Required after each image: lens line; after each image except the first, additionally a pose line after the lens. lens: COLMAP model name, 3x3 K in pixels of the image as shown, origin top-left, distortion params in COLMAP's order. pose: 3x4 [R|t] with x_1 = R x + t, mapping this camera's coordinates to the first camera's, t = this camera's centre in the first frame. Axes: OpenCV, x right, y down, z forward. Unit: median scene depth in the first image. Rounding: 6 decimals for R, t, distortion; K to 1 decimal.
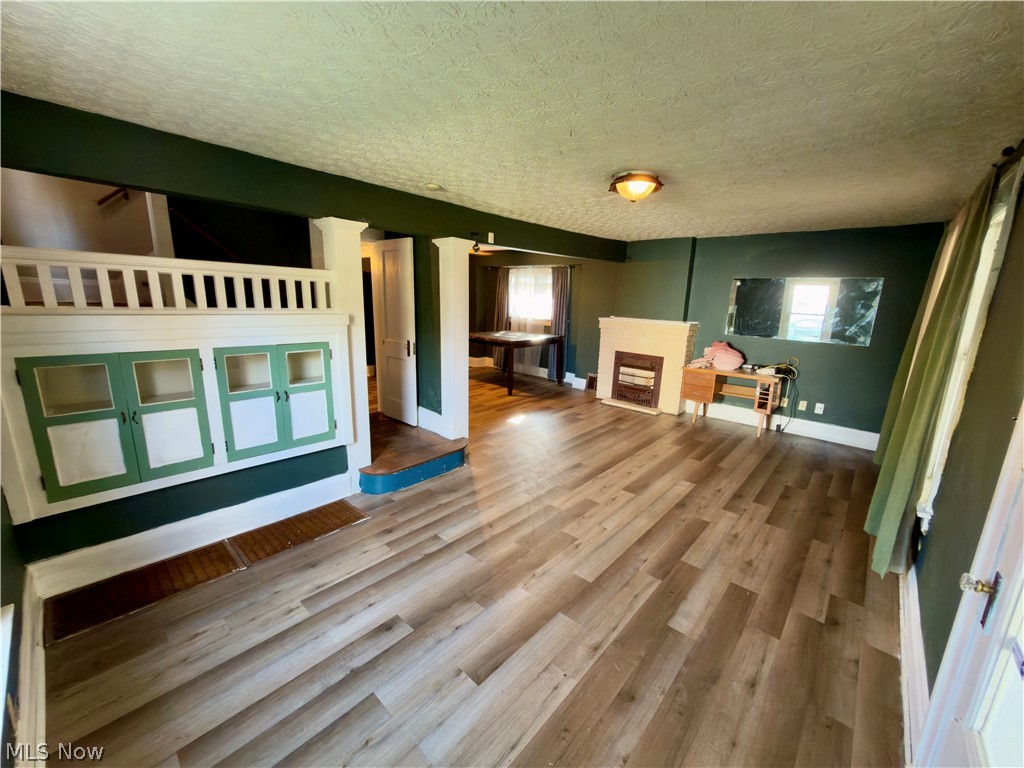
lens RADIAL K [[408.3, 0, 514.2], [0, 408.3, 381.9], [0, 0, 1]] dist [0.001977, 0.000112]
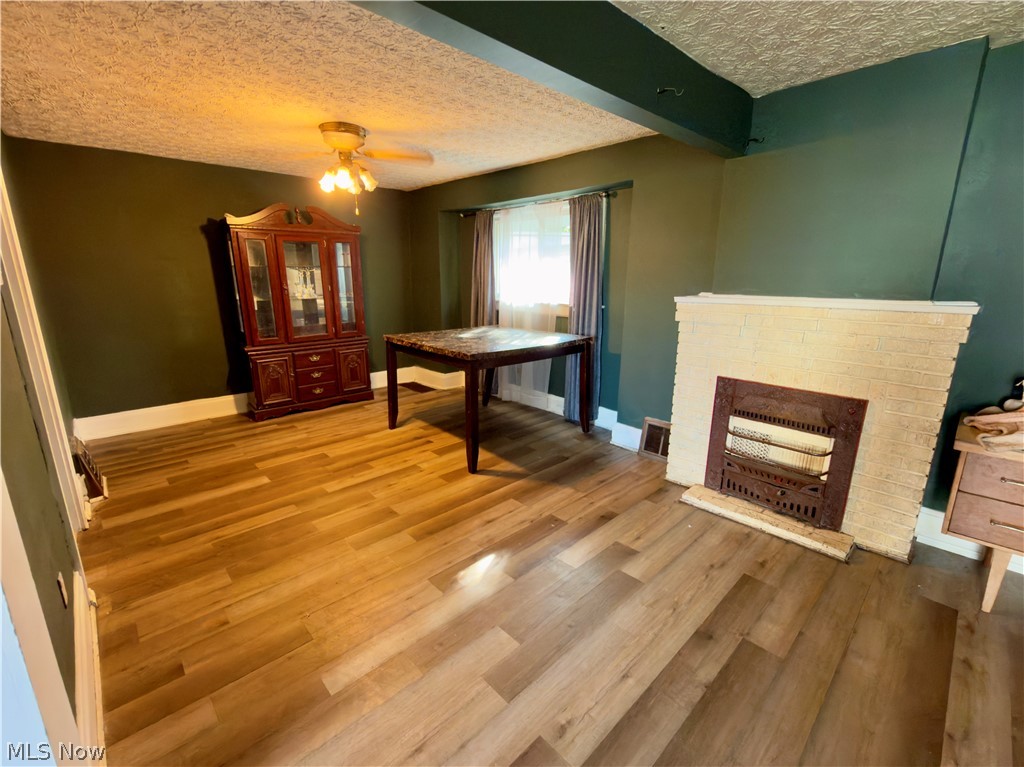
lens RADIAL K [[449.8, 0, 509.4], [0, 449.8, 383.0], [0, 0, 1]] dist [0.000100, -0.000517]
pose [[0.996599, -0.003838, -0.082316, 0.076543], [0.005044, 0.999883, 0.014441, -0.077680], [0.082251, -0.014807, 0.996502, 0.534590]]
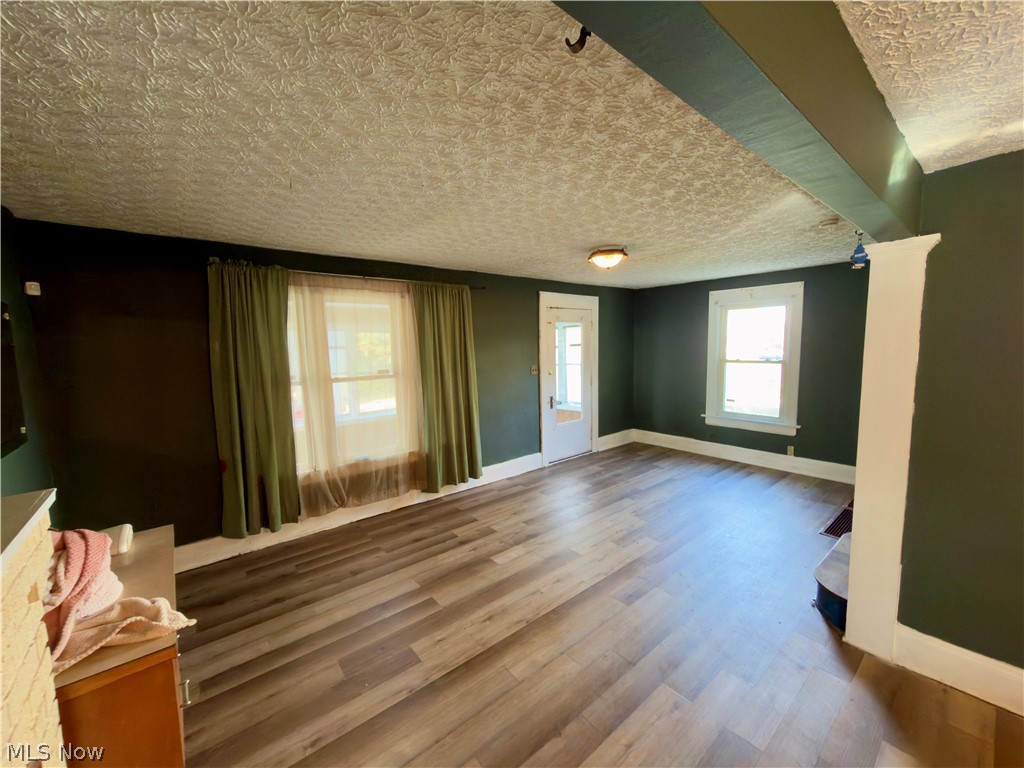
lens RADIAL K [[408.3, 0, 512.4], [0, 408.3, 385.5], [0, 0, 1]] dist [0.001977, 0.000112]
pose [[-0.989279, -0.022465, 0.144302, 0.165542], [0.024520, 0.948521, 0.315762, -0.213499], [-0.143967, 0.315915, -0.937801, 0.988409]]
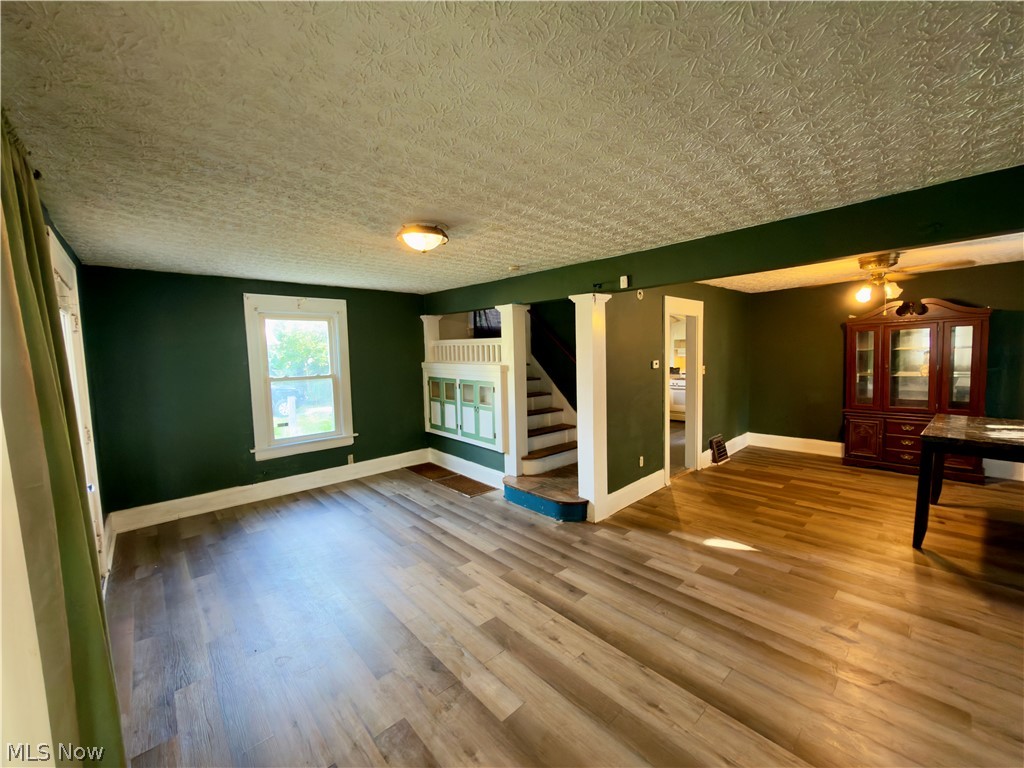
lens RADIAL K [[408.3, 0, 513.3], [0, 408.3, 386.5], [0, 0, 1]] dist [0.001977, 0.000112]
pose [[-0.095559, 0.059840, -0.993623, 0.528449], [-0.191215, 0.978498, 0.077319, -0.103274], [0.976886, 0.197384, -0.082062, 0.571431]]
